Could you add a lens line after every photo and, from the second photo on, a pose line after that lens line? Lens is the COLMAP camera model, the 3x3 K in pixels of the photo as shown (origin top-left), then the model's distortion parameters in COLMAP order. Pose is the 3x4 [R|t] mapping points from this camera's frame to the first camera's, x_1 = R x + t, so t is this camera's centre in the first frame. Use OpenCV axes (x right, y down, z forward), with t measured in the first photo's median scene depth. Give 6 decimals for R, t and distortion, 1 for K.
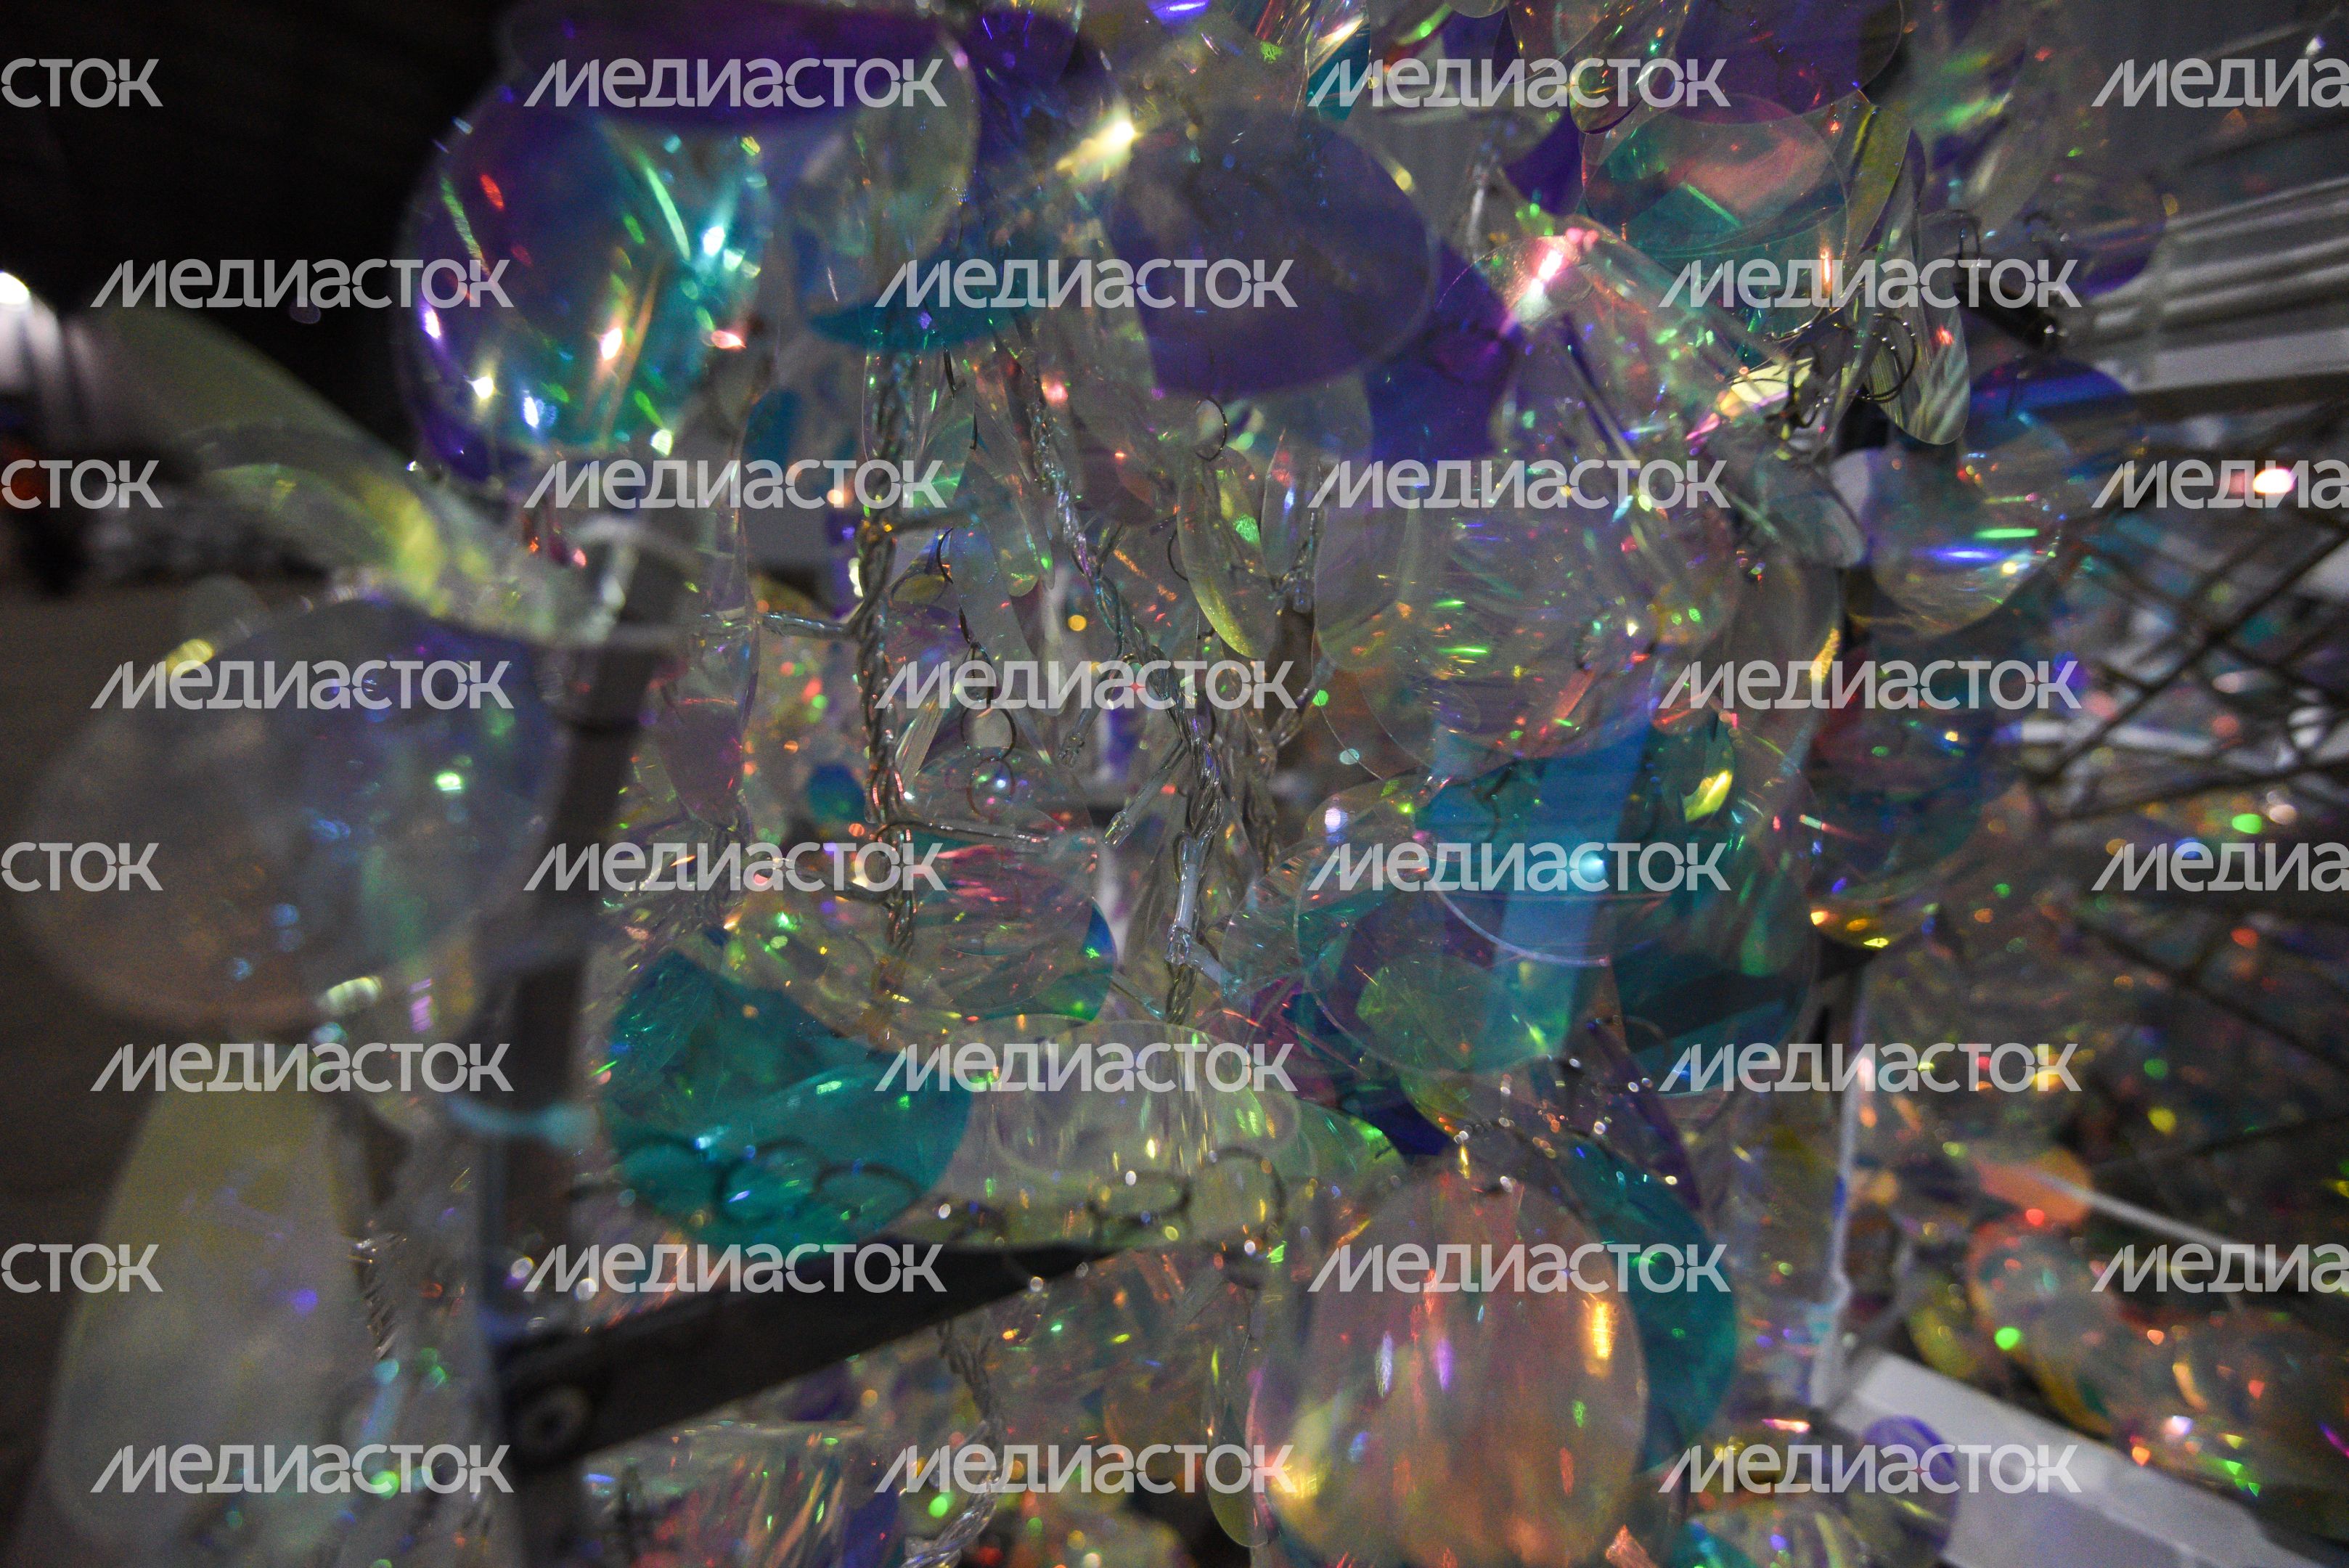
lens RADIAL K [[1086.4, 0, 1174.5], [0, 1086.4, 784.0], [0, 0, 1]] dist [-0.000372, 0.000233]
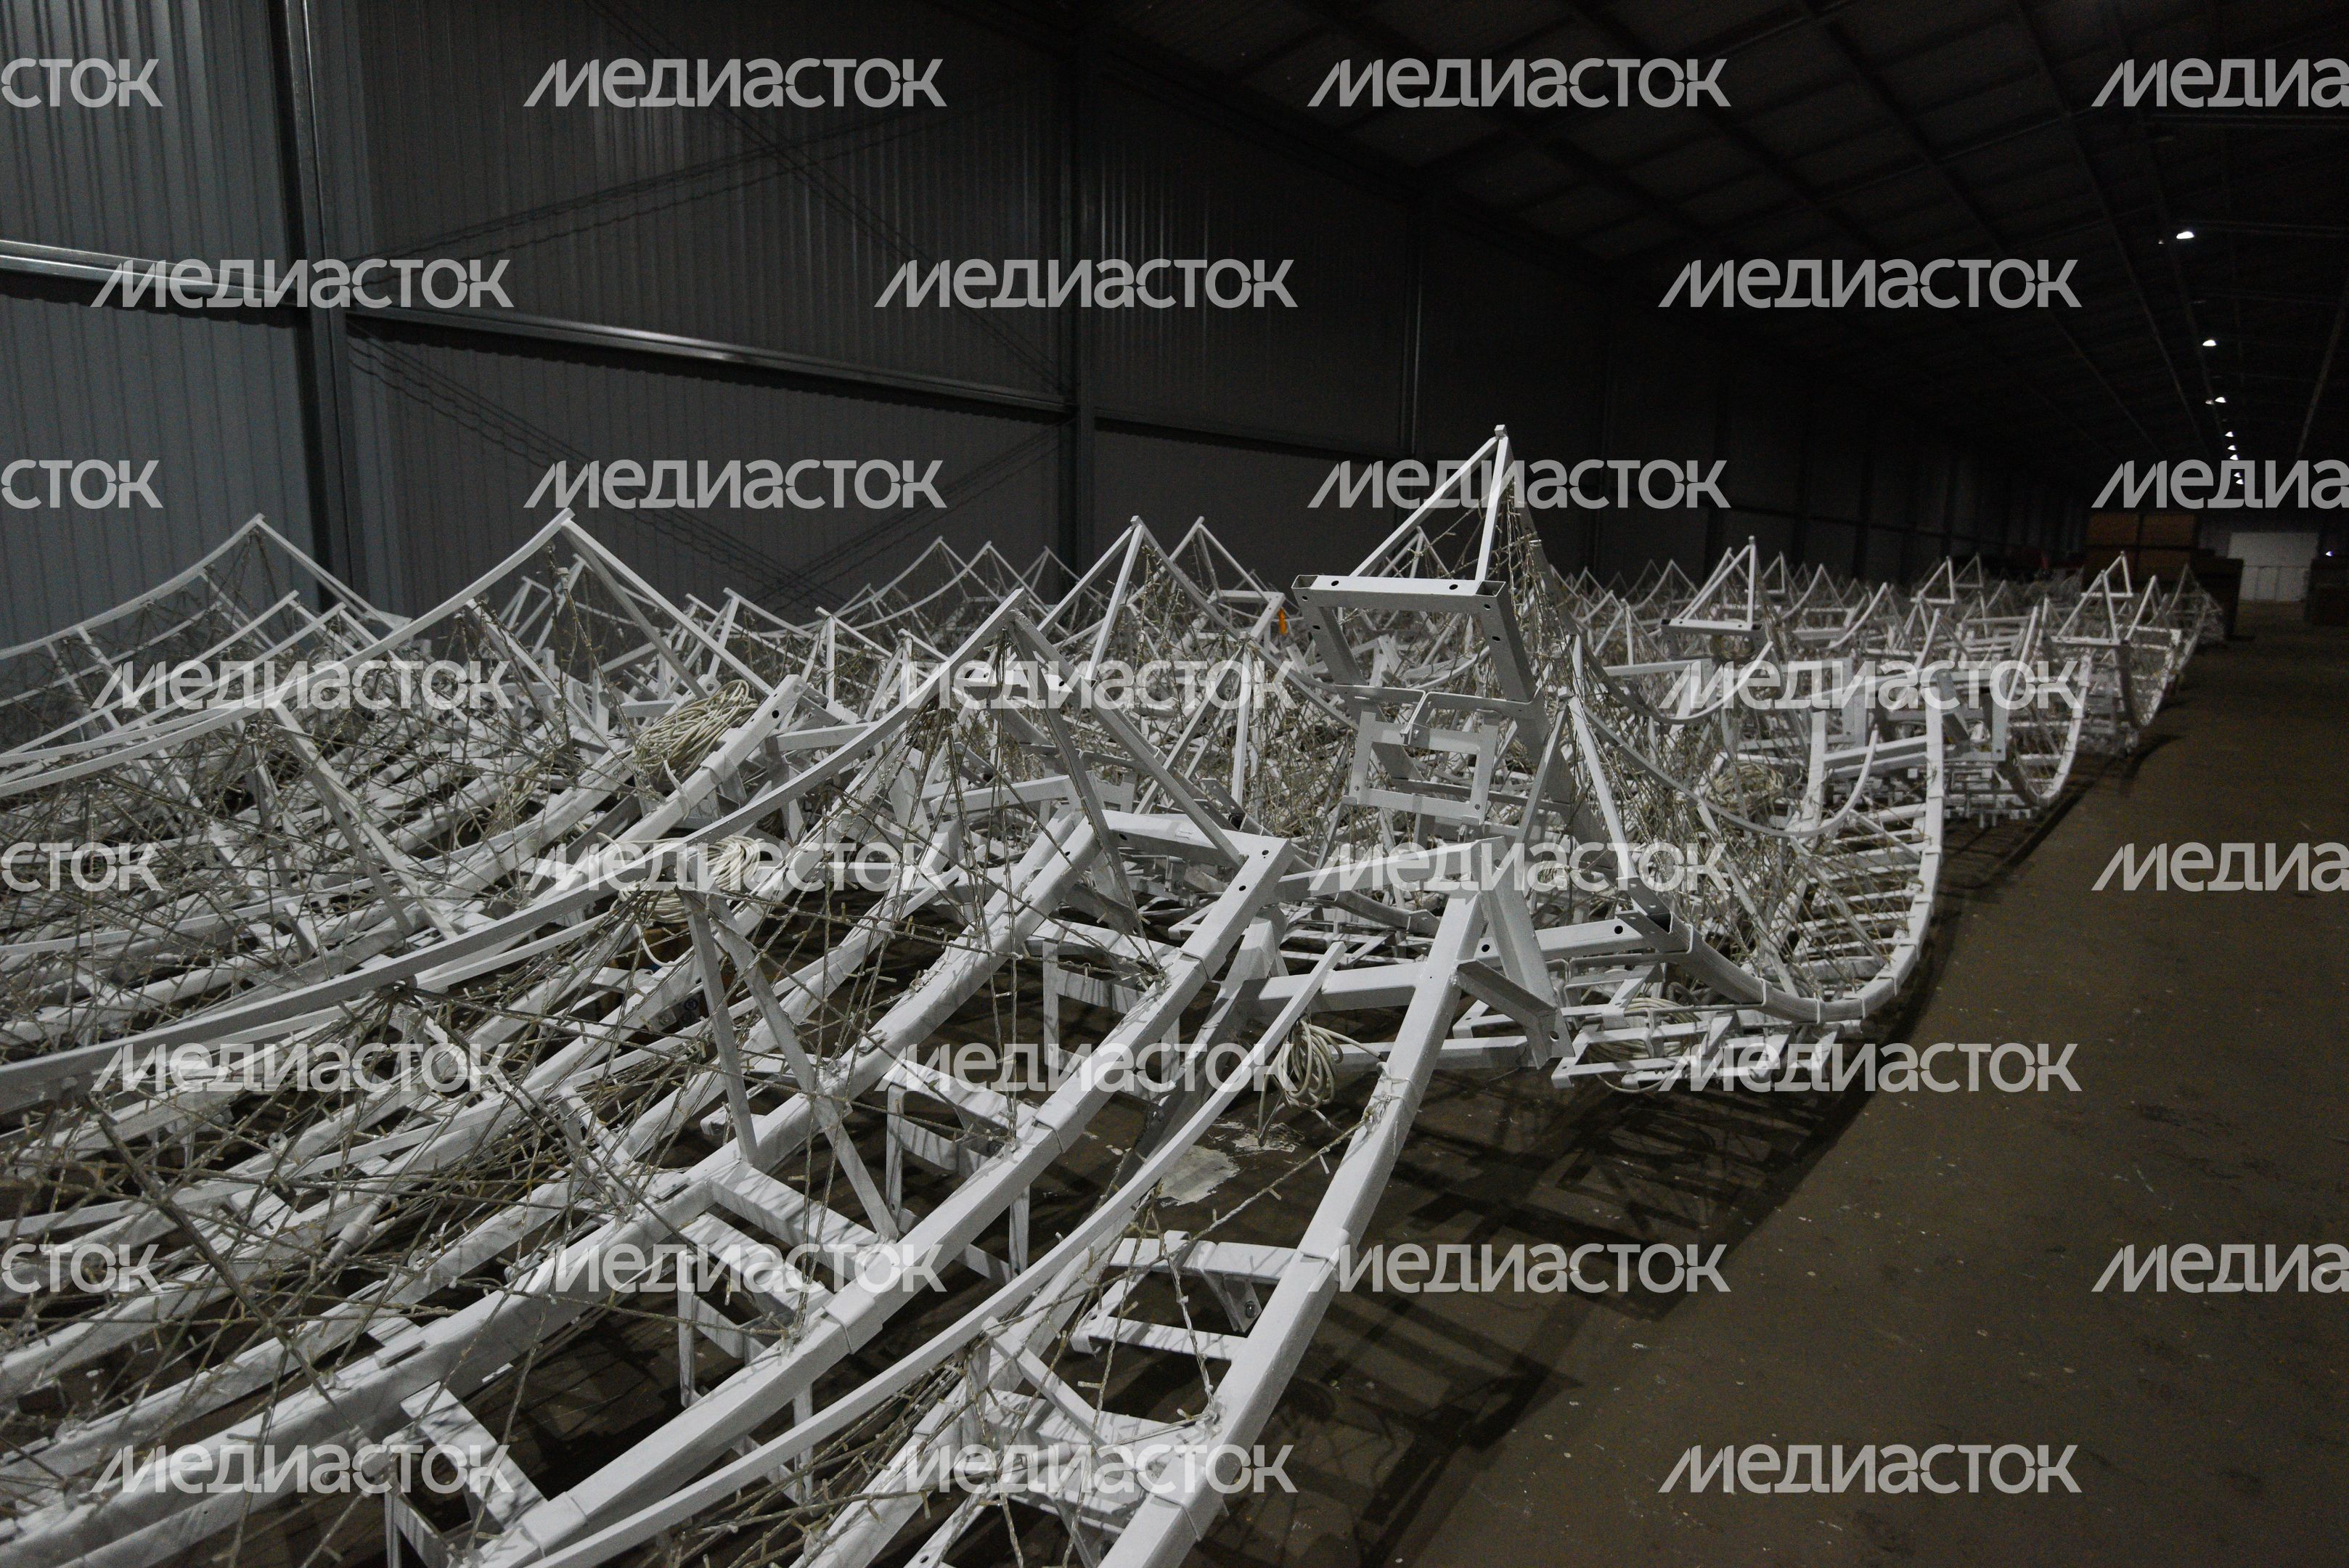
lens RADIAL K [[1086.6, 0, 1174.5], [0, 1086.6, 784.0], [0, 0, 1]] dist [0.000171, -0.000078]
pose [[1.000000, 0.000536, 0.000178, -0.000078], [-0.000536, 1.000000, 0.000338, -0.137772], [-0.000177, -0.000338, 1.000000, 0.000021]]
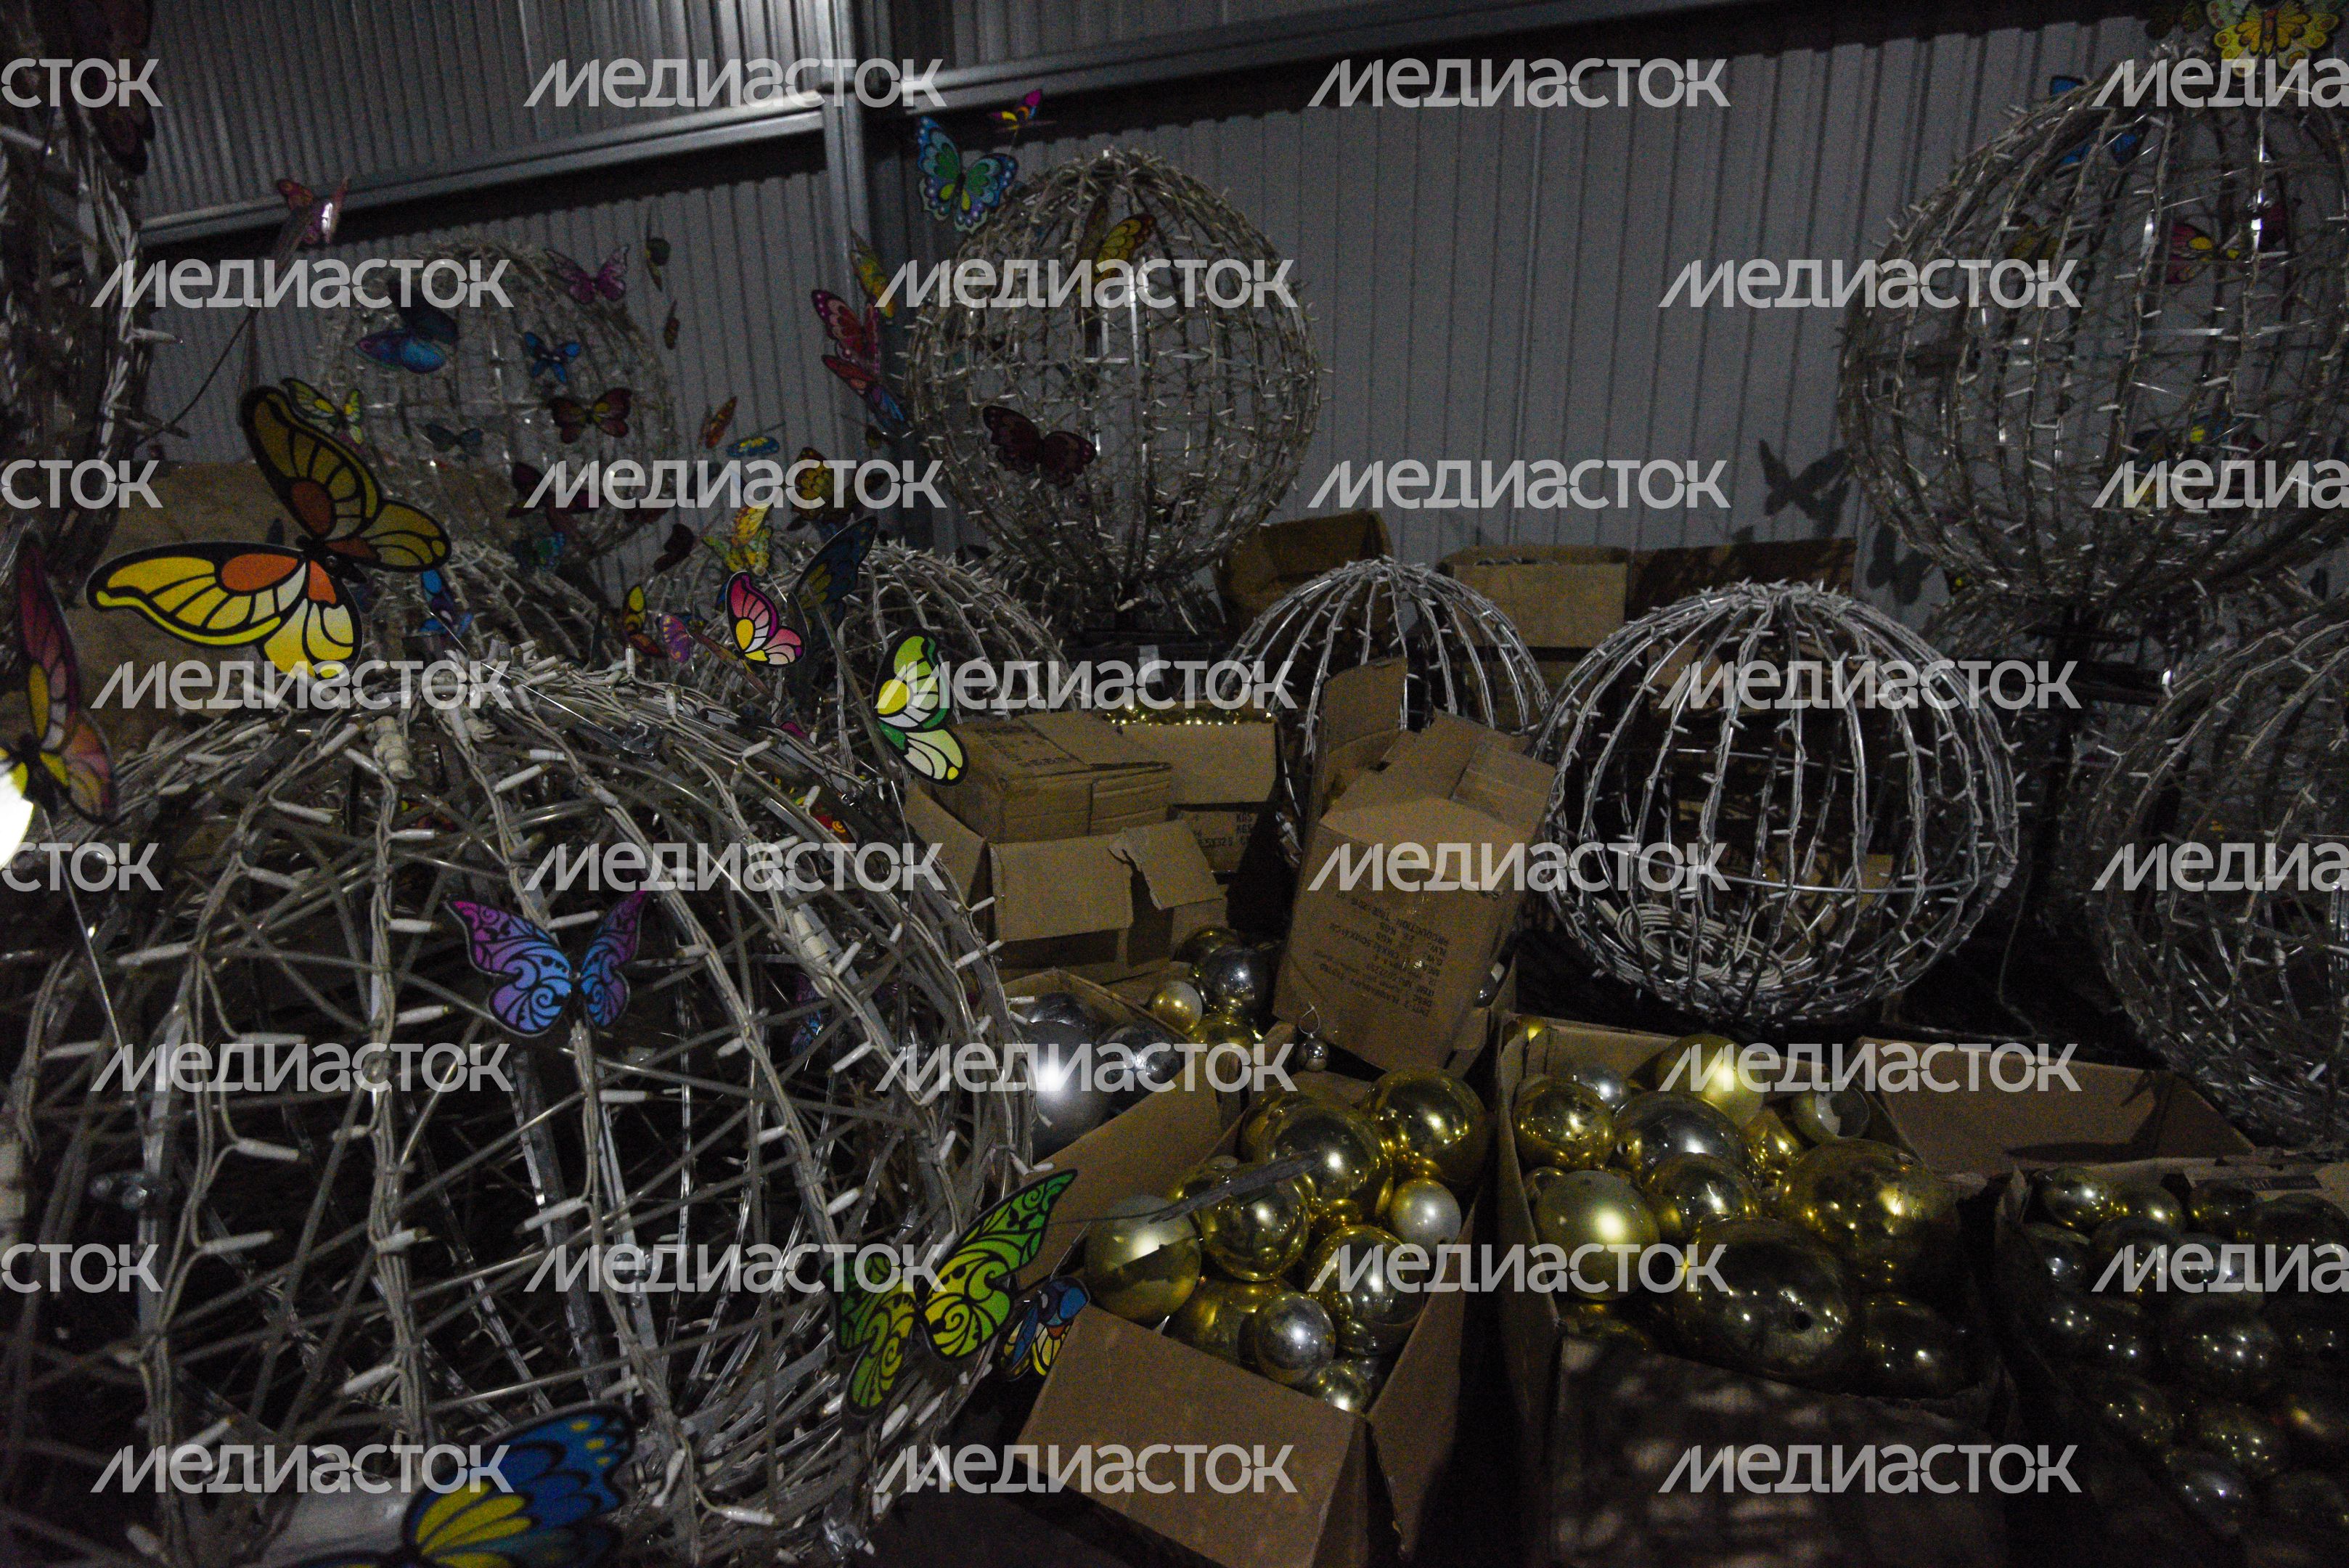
lens RADIAL K [[1086.4, 0, 1174.5], [0, 1086.4, 784.0], [0, 0, 1]] dist [-0.000372, 0.000233]
pose [[1.000000, 0.000167, -0.000054, -0.000099], [-0.000167, 1.000000, 0.000513, -0.353420], [0.000054, -0.000513, 1.000000, 0.000140]]
